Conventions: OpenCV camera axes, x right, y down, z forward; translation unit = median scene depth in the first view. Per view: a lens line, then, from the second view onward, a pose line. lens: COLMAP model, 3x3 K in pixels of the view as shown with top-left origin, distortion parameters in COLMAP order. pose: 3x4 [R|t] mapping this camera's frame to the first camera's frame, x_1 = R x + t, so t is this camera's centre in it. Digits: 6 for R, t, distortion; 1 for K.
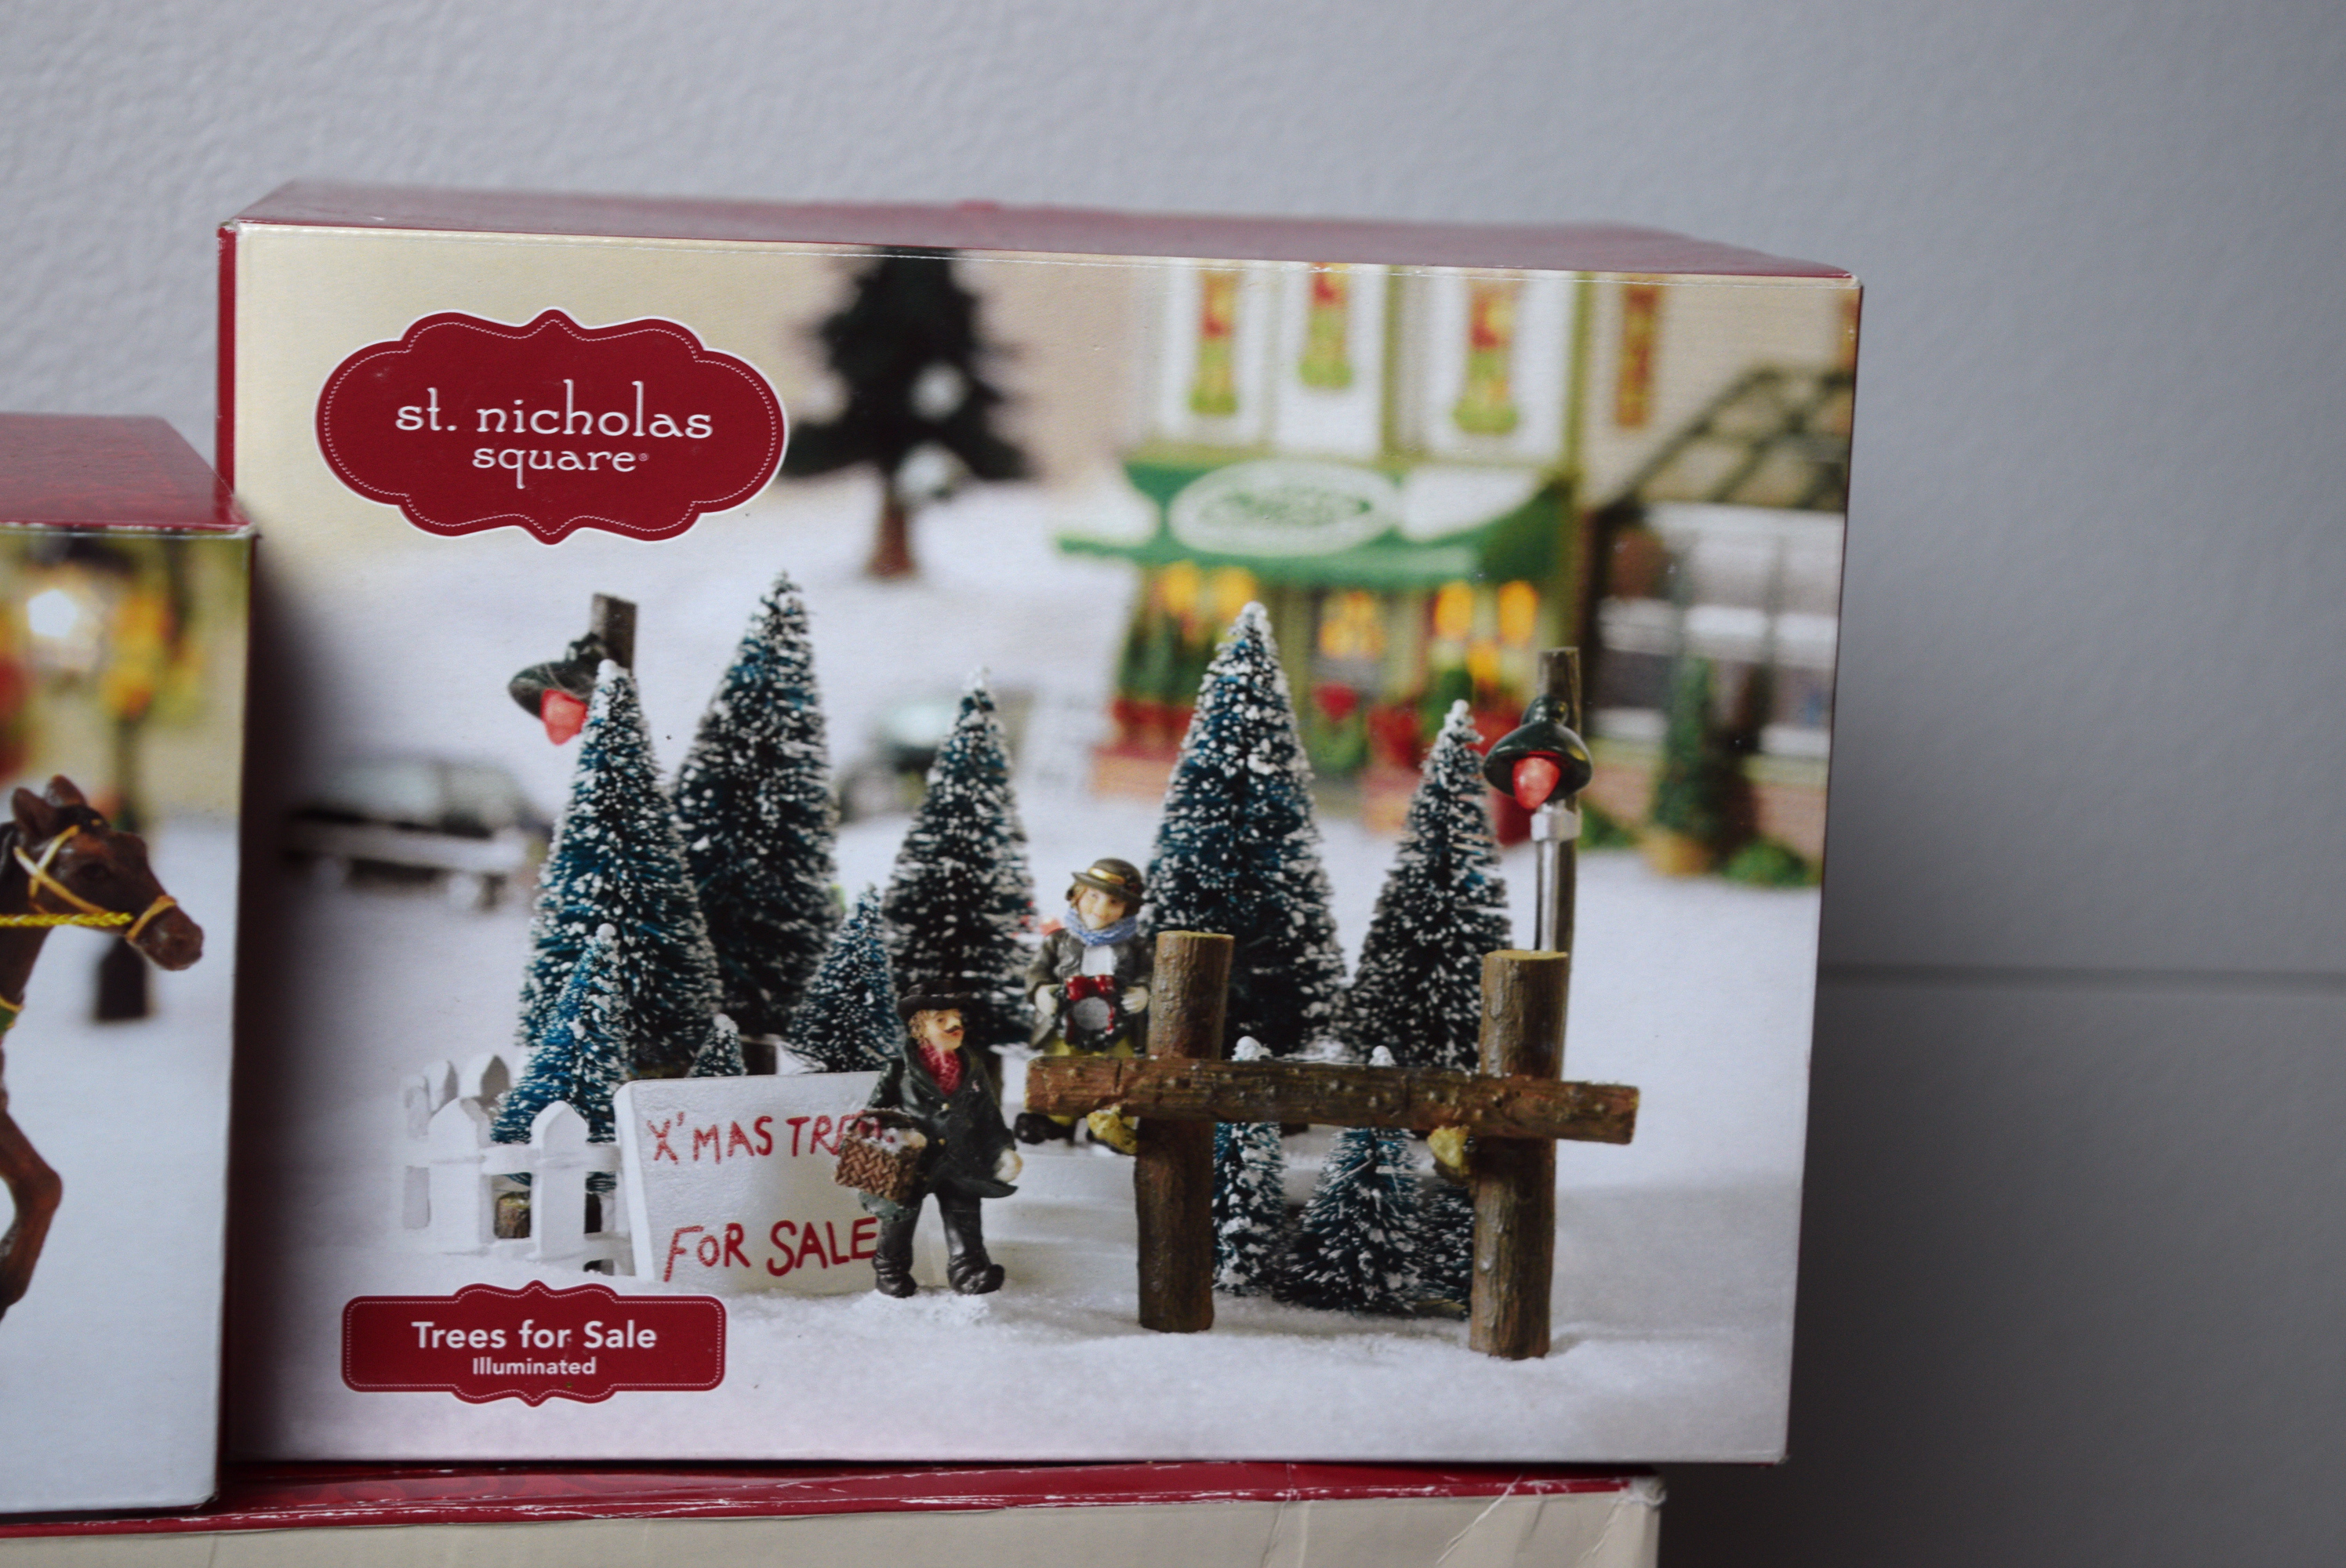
lens RADIAL K [[4648.5, 0, 1179.2], [0, 4648.5, 790.9], [0, 0, 1]] dist [0.051990, 0.000000]
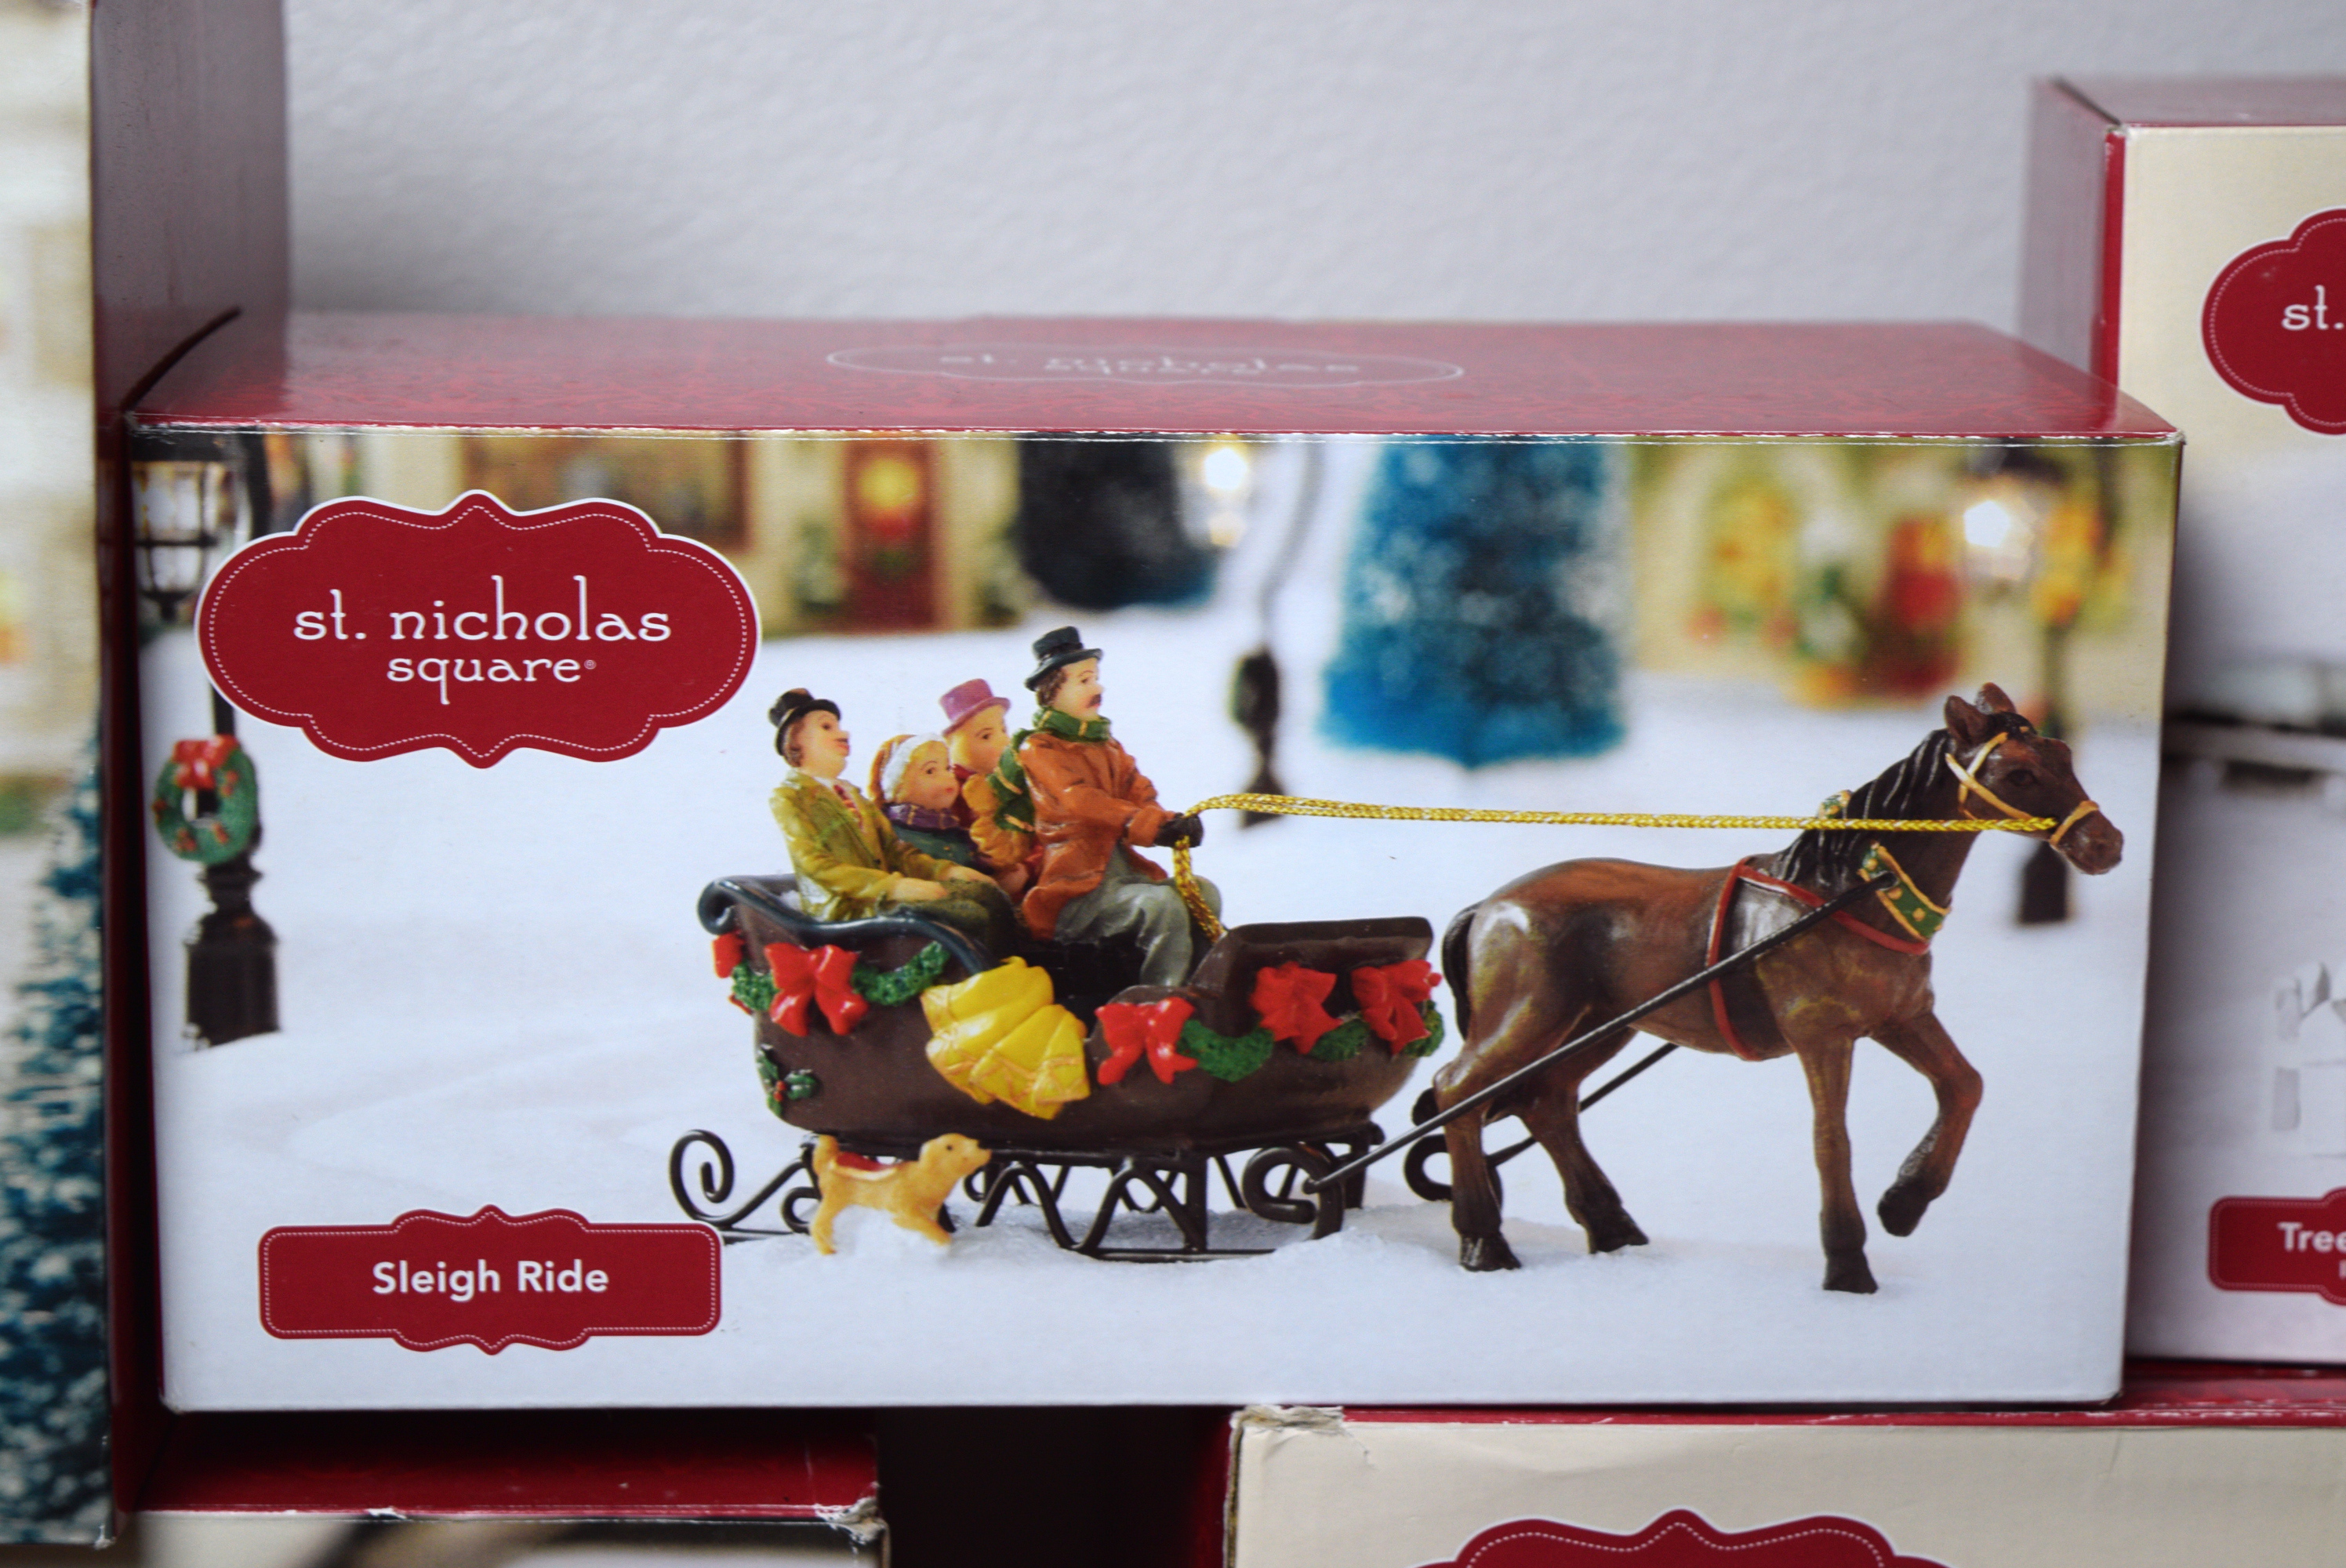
lens RADIAL K [[4648.5, 0, 1165.6], [0, 4648.5, 787.3], [0, 0, 1]] dist [0.051990, 0.000000]
pose [[0.966288, -0.001564, -0.257460, -0.138486], [0.009114, 0.999563, 0.028134, -0.009793], [0.257303, -0.029533, 0.965879, -0.025091]]
